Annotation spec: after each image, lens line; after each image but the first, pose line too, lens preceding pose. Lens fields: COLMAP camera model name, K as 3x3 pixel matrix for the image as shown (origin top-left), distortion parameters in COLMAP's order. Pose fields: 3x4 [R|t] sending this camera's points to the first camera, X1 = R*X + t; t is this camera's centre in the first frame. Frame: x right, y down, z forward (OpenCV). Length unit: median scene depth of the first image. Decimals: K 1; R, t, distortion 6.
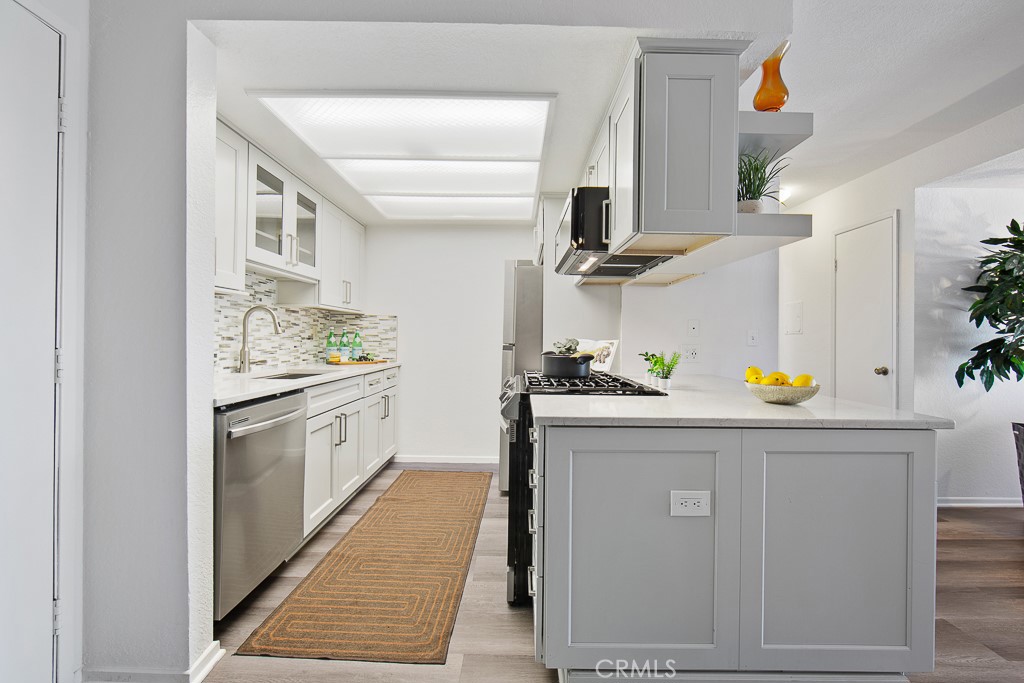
lens RADIAL K [[410.1, 0, 512.0], [0, 410.1, 336.5], [0, 0, 1]] dist [-0.003190, 0.000228]
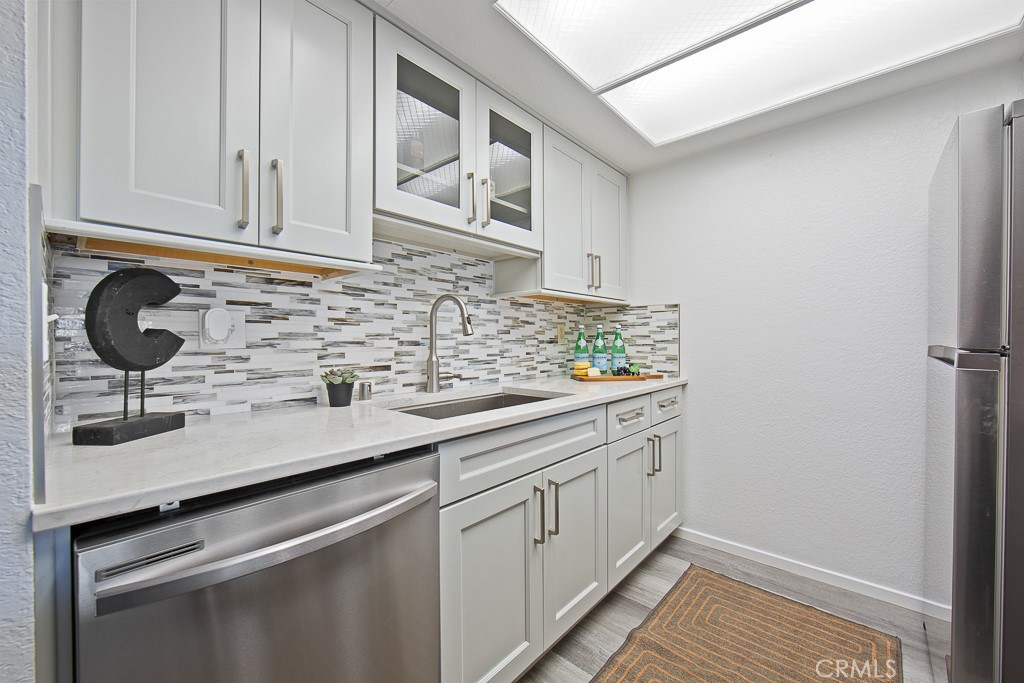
lens RADIAL K [[410.1, 0, 512.0], [0, 410.1, 336.5], [0, 0, 1]] dist [-0.003190, 0.000228]
pose [[0.749243, -0.020184, -0.661988, -0.074369], [0.015694, 0.999796, -0.012721, 0.003976], [0.662109, -0.000858, 0.749407, 0.466142]]
